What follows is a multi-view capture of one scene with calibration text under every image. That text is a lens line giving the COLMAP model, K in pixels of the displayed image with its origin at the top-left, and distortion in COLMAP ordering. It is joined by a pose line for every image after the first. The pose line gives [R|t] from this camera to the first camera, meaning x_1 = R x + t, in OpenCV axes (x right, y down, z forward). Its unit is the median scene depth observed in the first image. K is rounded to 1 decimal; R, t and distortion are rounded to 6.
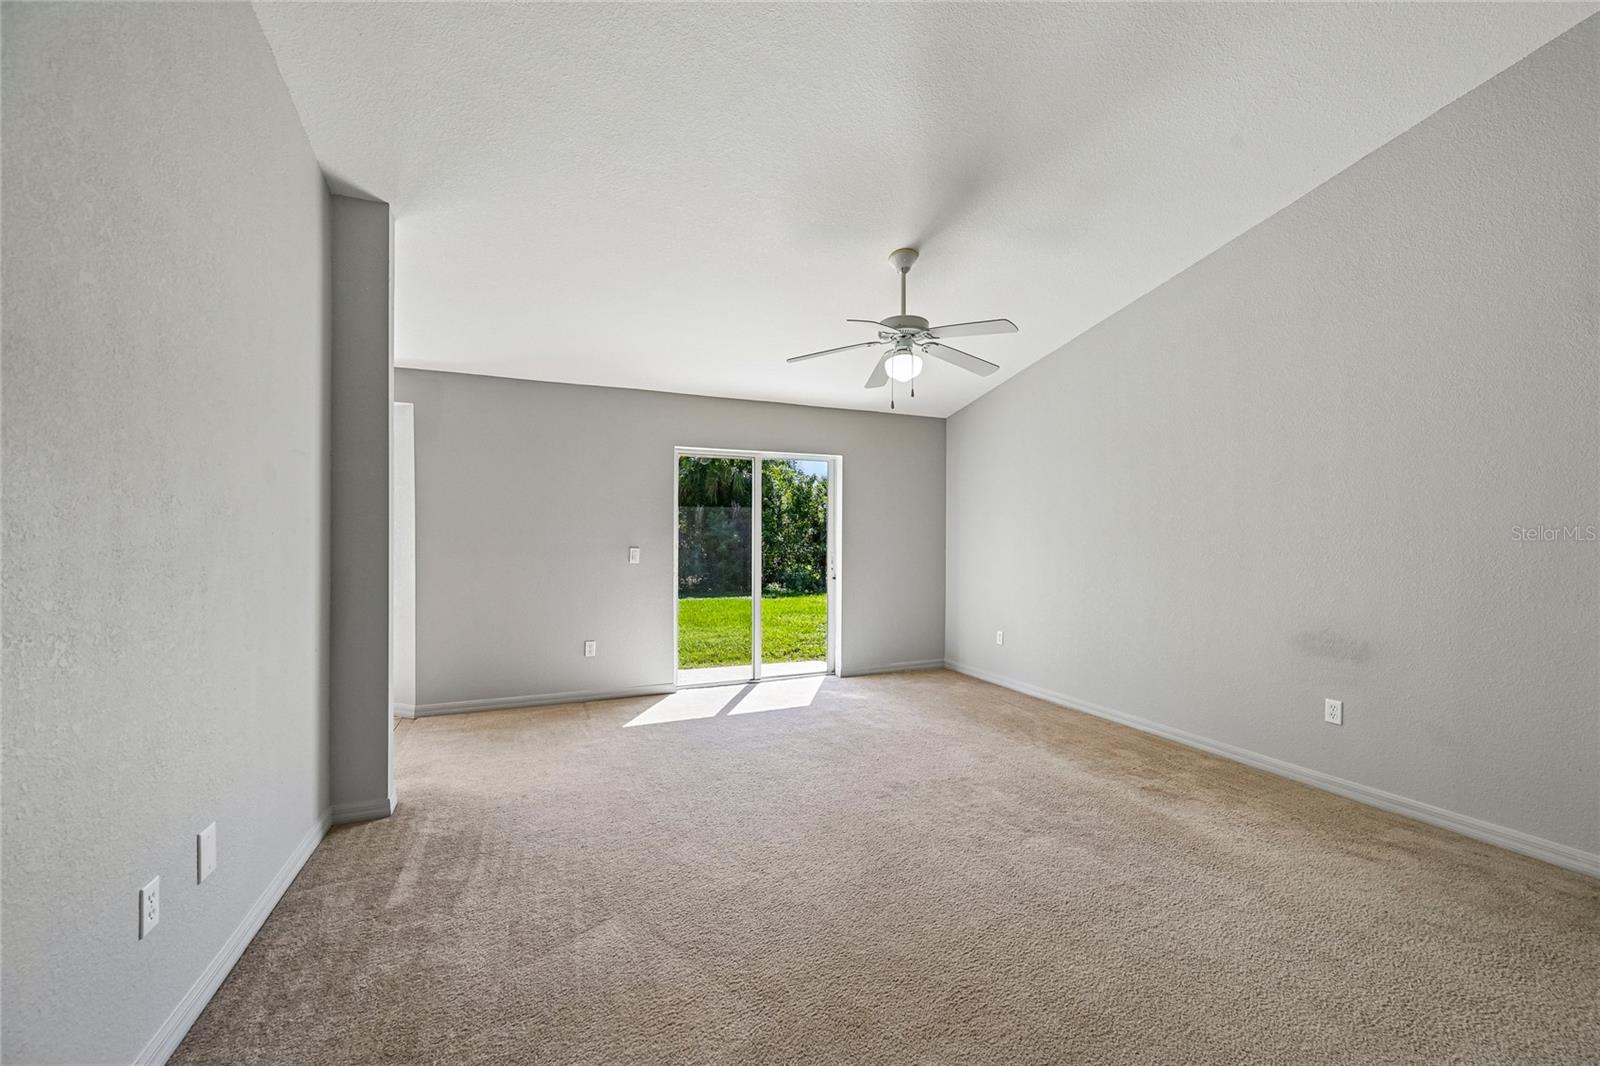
lens RADIAL K [[630.7, 0, 802.4], [0, 630.7, 535.0], [0, 0, 1]] dist [0.000193, 0.000230]
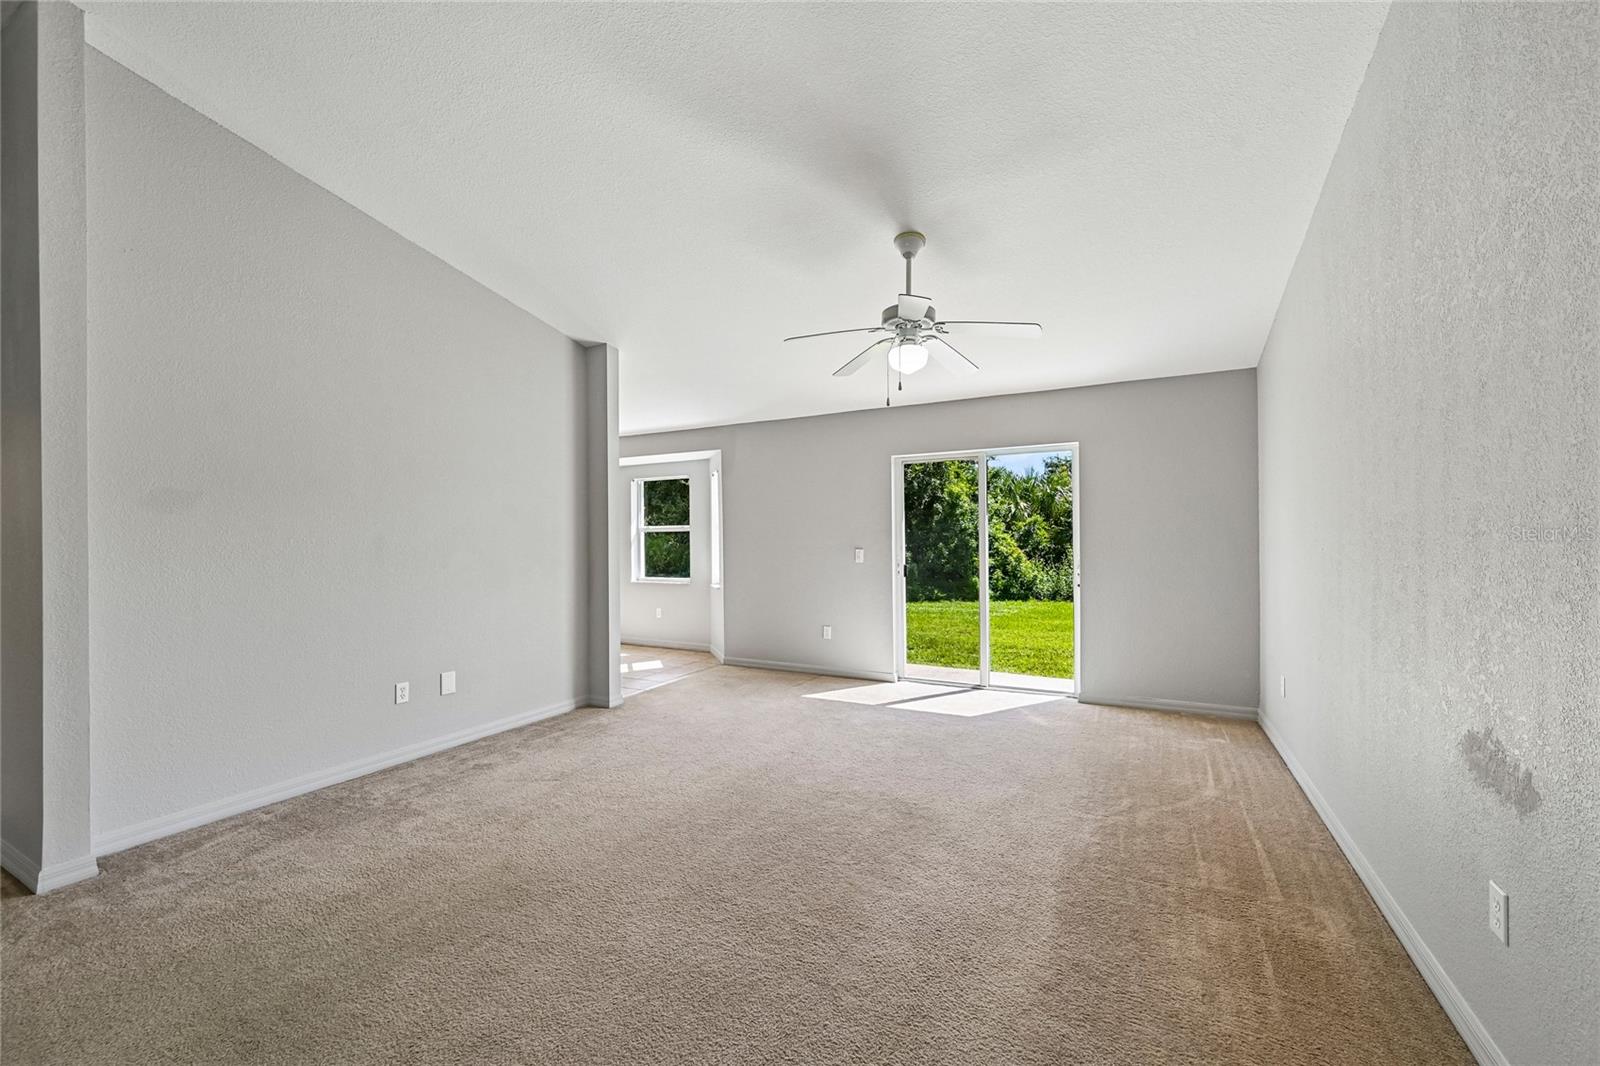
lens RADIAL K [[630.7, 0, 802.4], [0, 630.7, 535.0], [0, 0, 1]] dist [0.000193, 0.000230]
pose [[0.632265, -0.011649, -0.774665, 0.607819], [0.009710, 0.999928, -0.007111, 0.002692], [0.774692, -0.003026, 0.632332, 0.216211]]
